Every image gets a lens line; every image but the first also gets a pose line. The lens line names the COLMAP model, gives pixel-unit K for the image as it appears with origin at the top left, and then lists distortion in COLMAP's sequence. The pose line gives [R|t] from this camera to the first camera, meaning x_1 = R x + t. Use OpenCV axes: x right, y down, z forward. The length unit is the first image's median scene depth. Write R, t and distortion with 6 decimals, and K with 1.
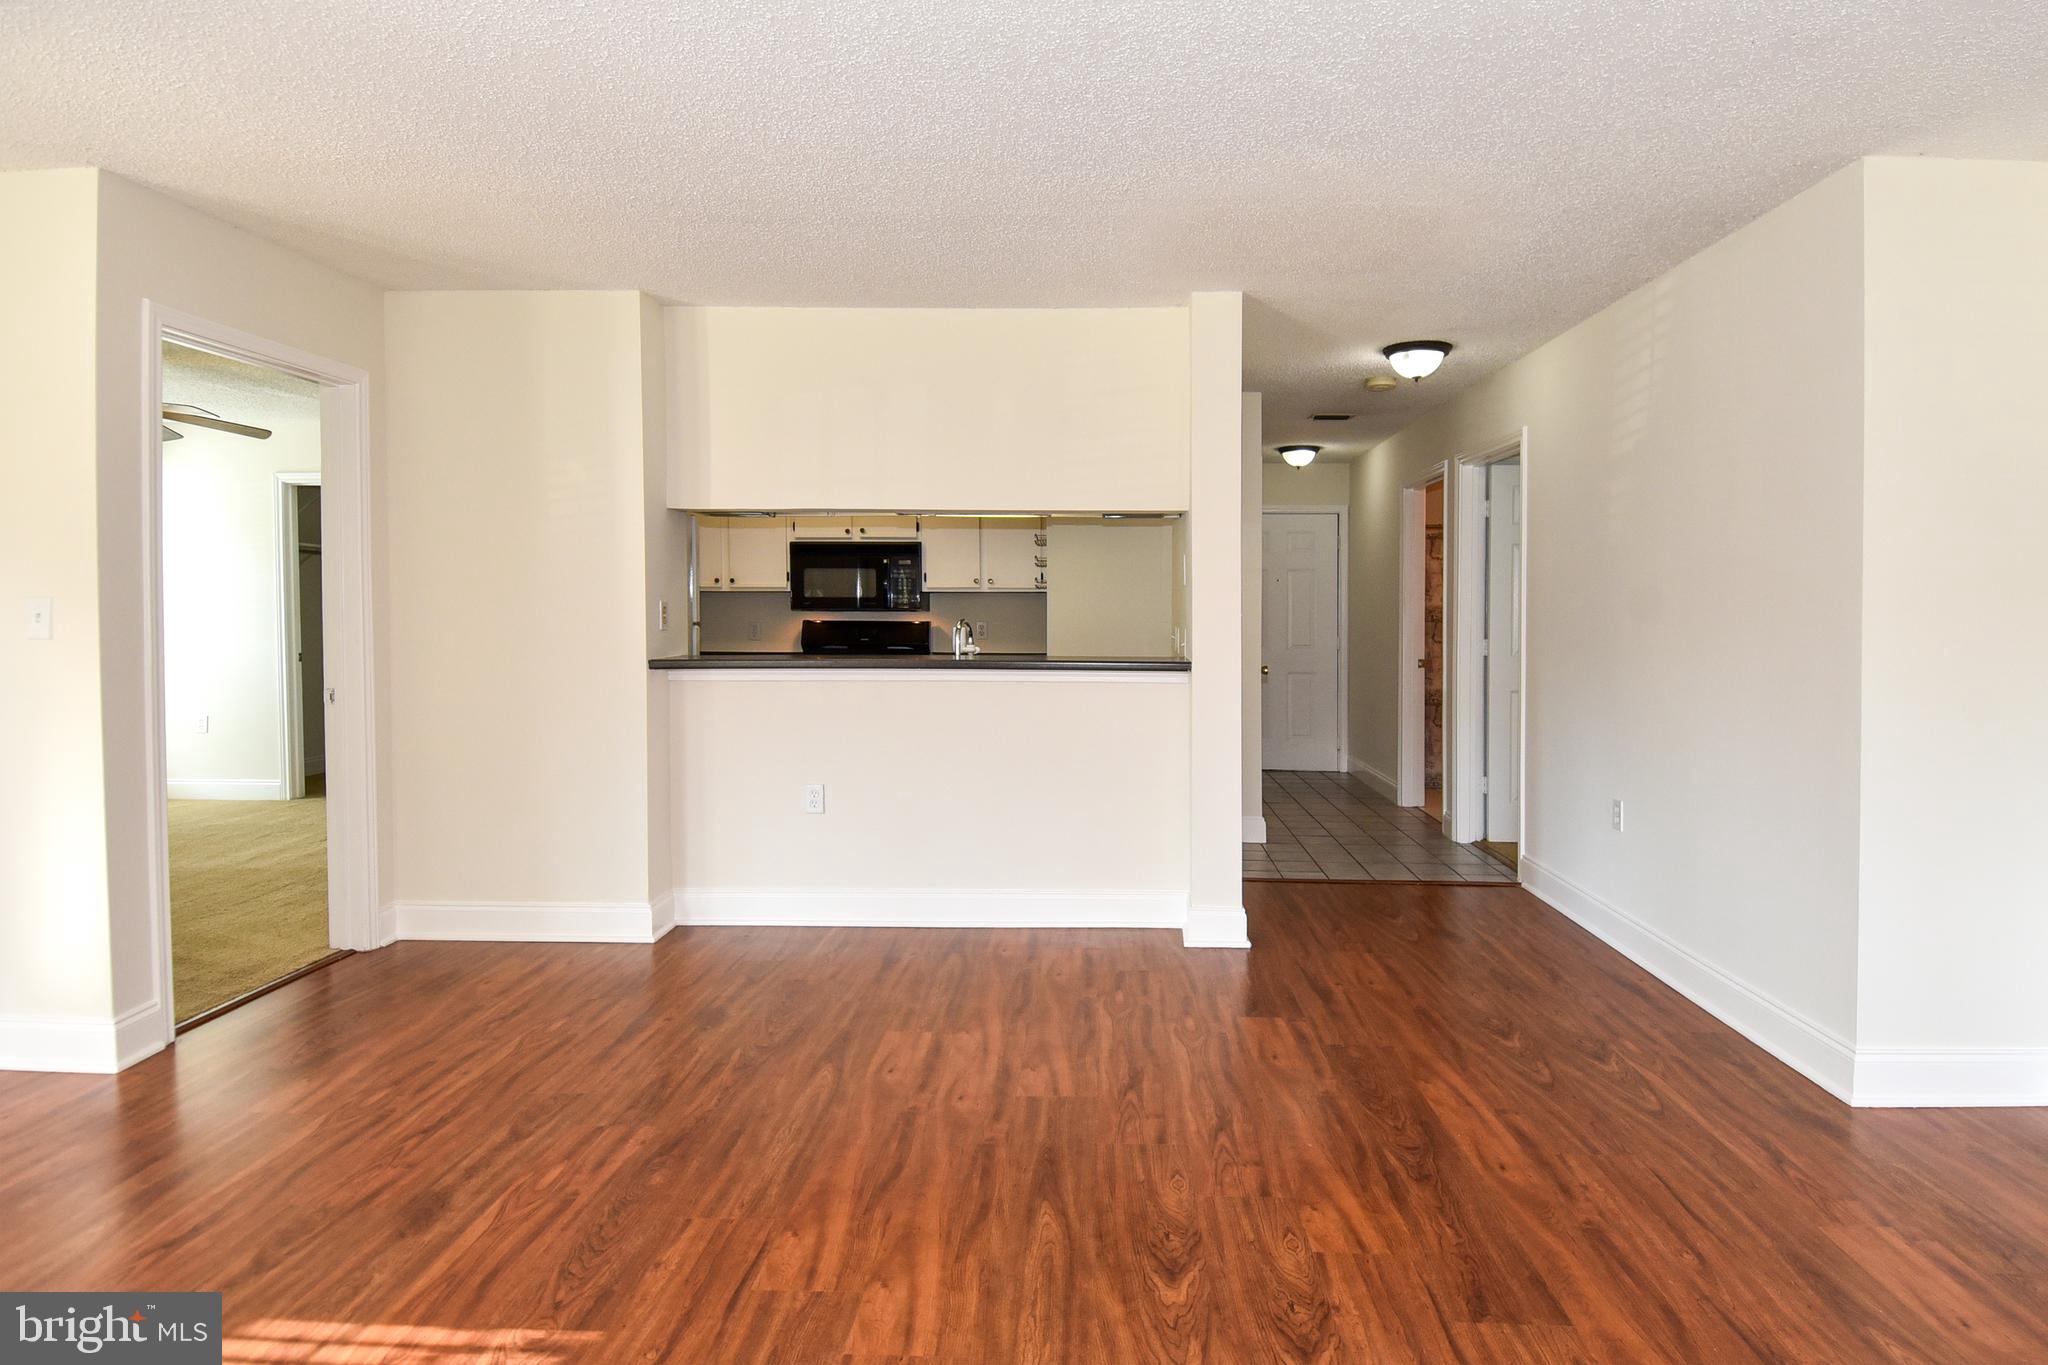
lens RADIAL K [[1046.0, 0, 1106.8], [0, 1046.0, 653.1], [0, 0, 1]] dist [0.050306, -0.039238]
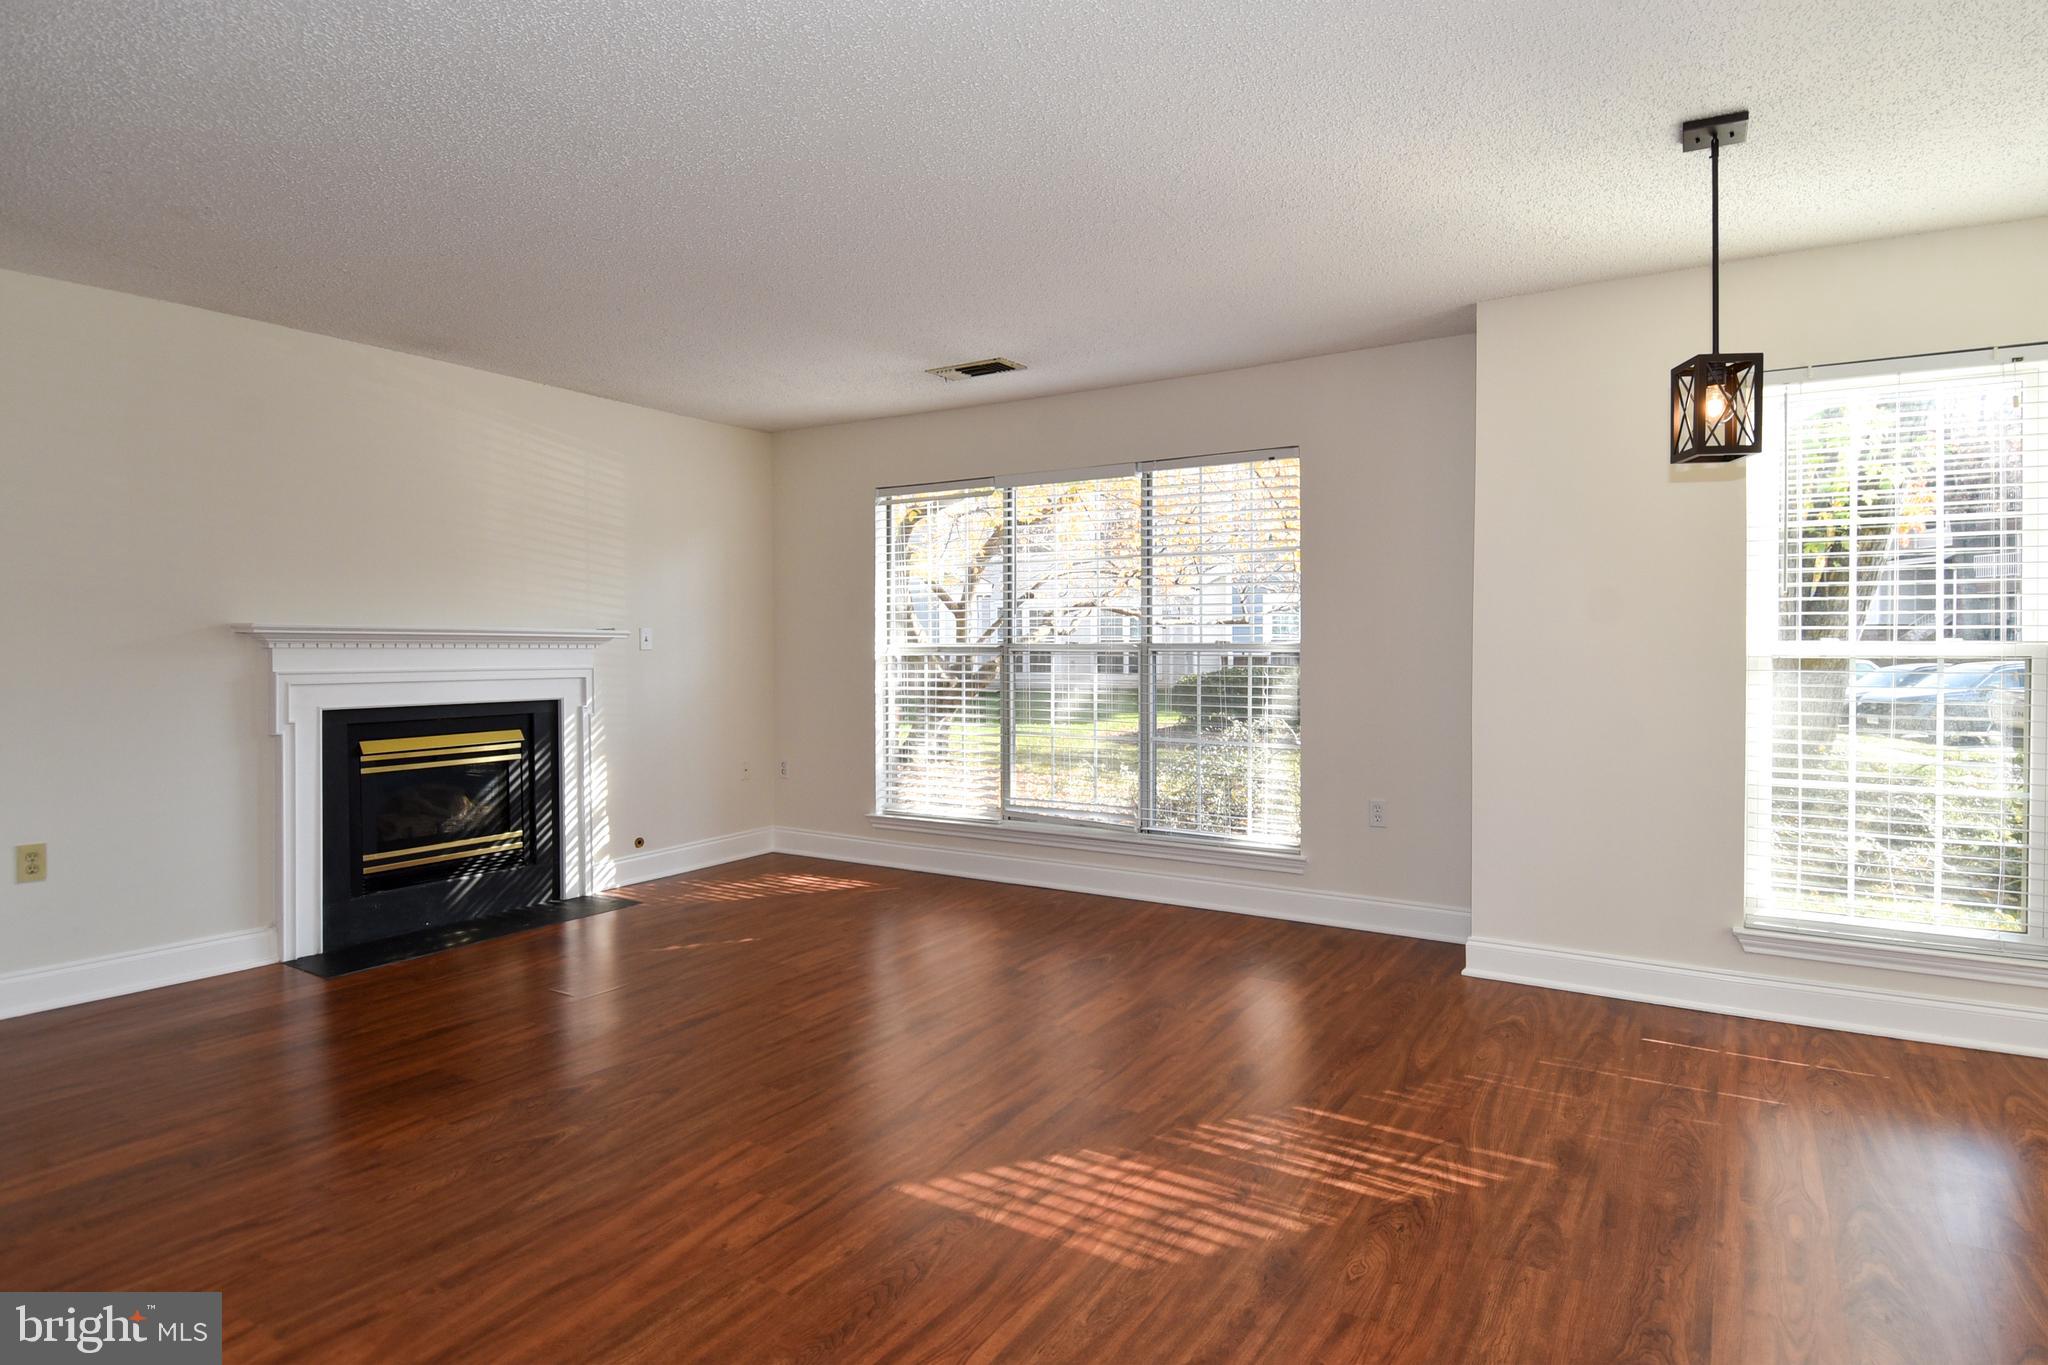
lens RADIAL K [[1090.4, 0, 990.8], [0, 1090.4, 553.8], [0, 0, 1]] dist [0.027561, -0.028552]
pose [[-0.807724, 0.045063, 0.587835, -1.069646], [0.020020, 0.998596, -0.049042, -0.033904], [-0.589220, -0.027844, -0.807493, 1.619427]]
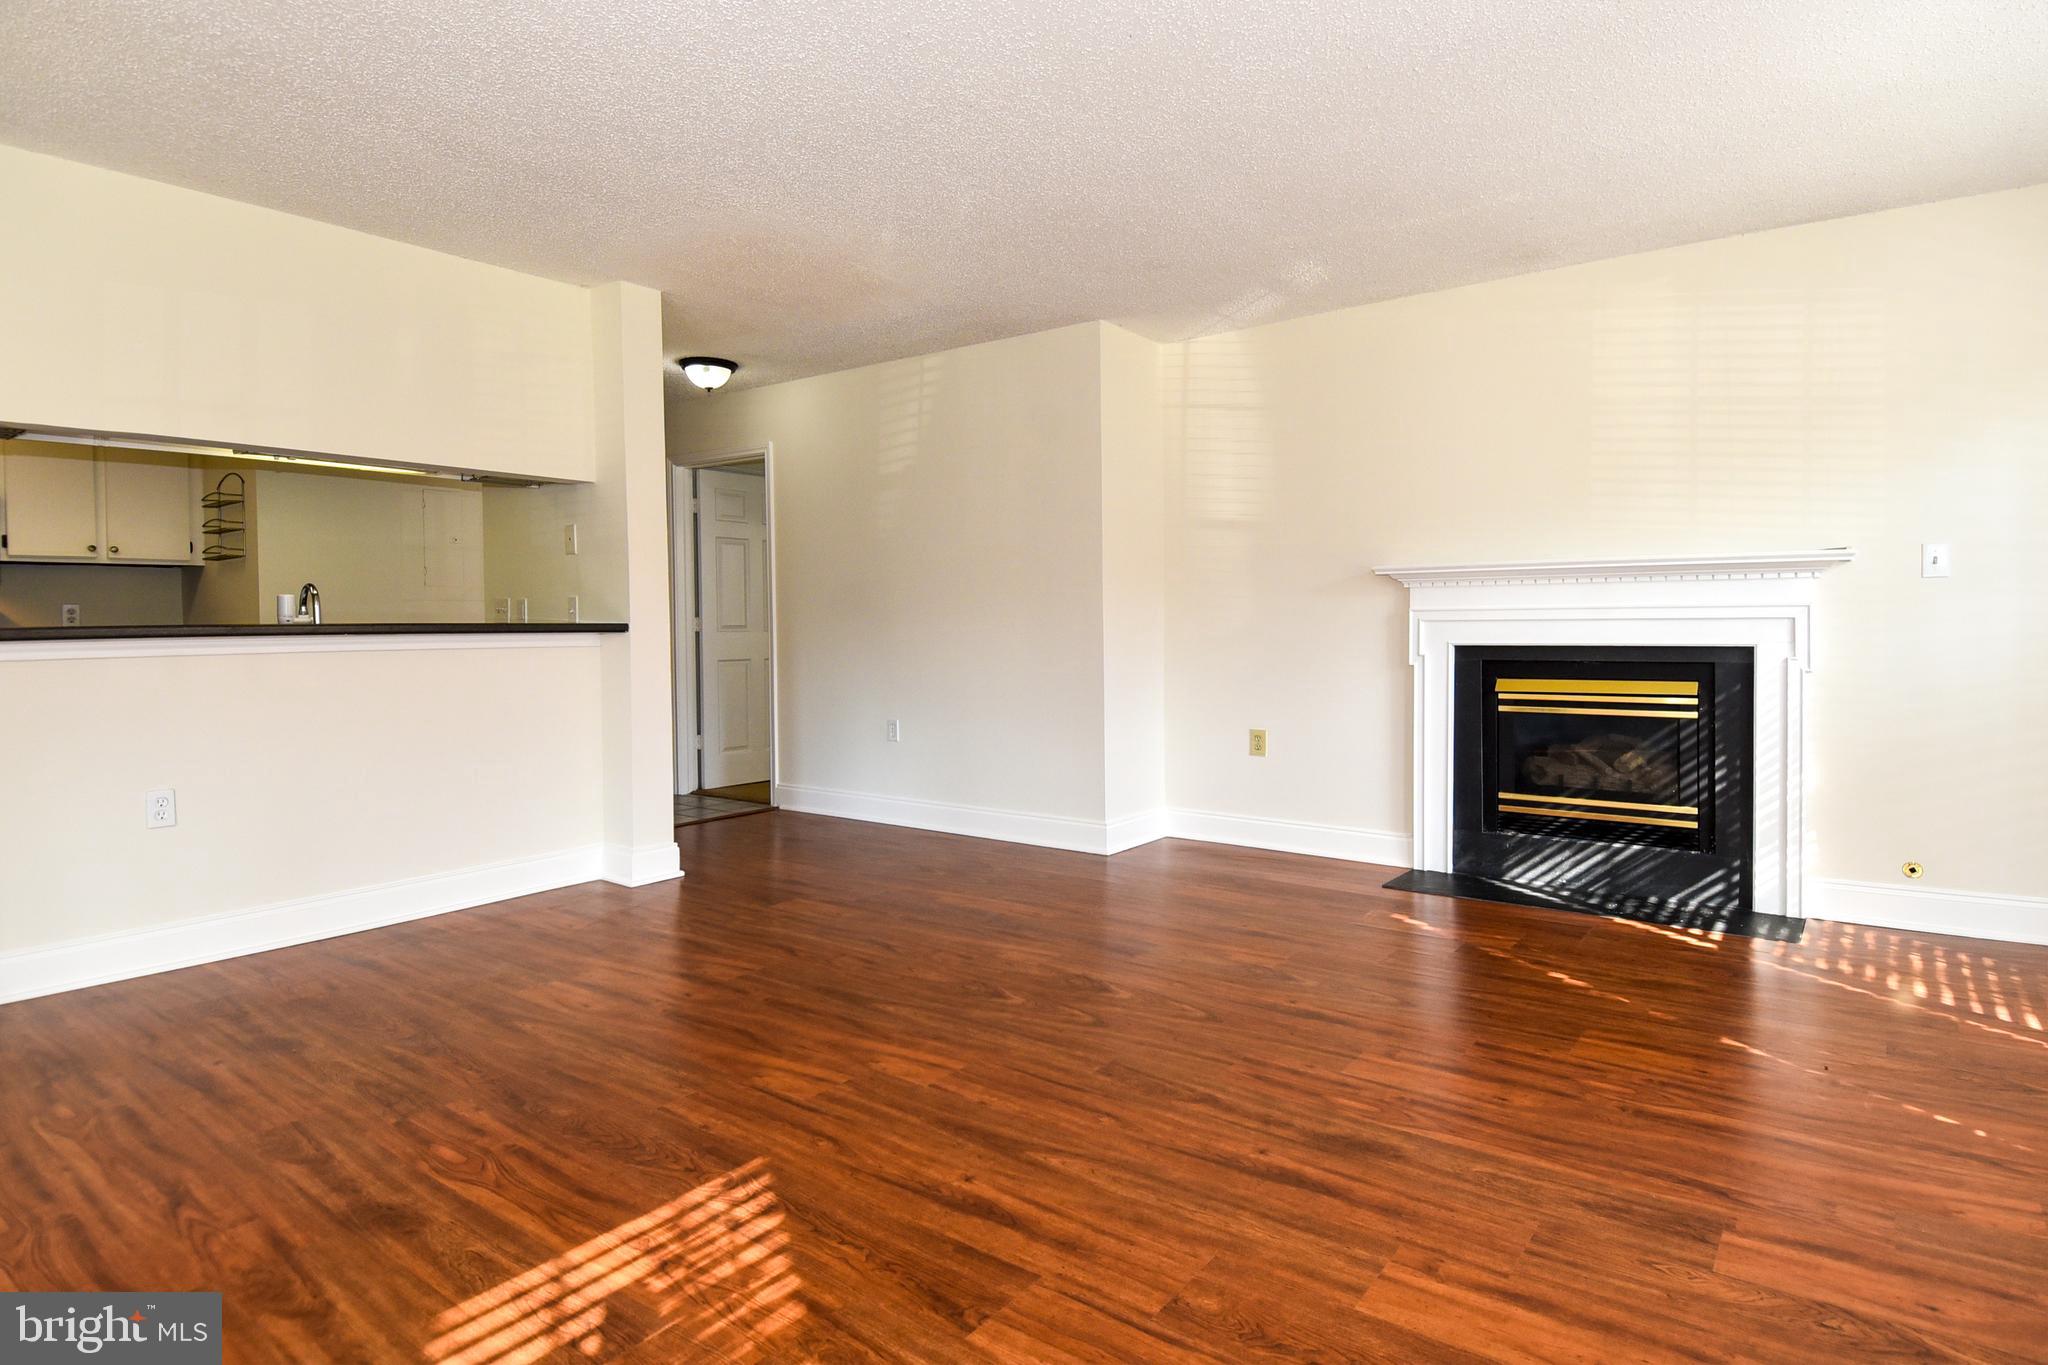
lens RADIAL K [[1018.8, 0, 1005.0], [0, 1018.8, 637.3], [0, 0, 1]] dist [0.045304, -0.034411]
pose [[0.617488, -0.022335, 0.786263, -0.943422], [0.046172, 0.998902, -0.007886, 0.096285], [-0.785224, 0.041173, 0.617841, 0.092846]]
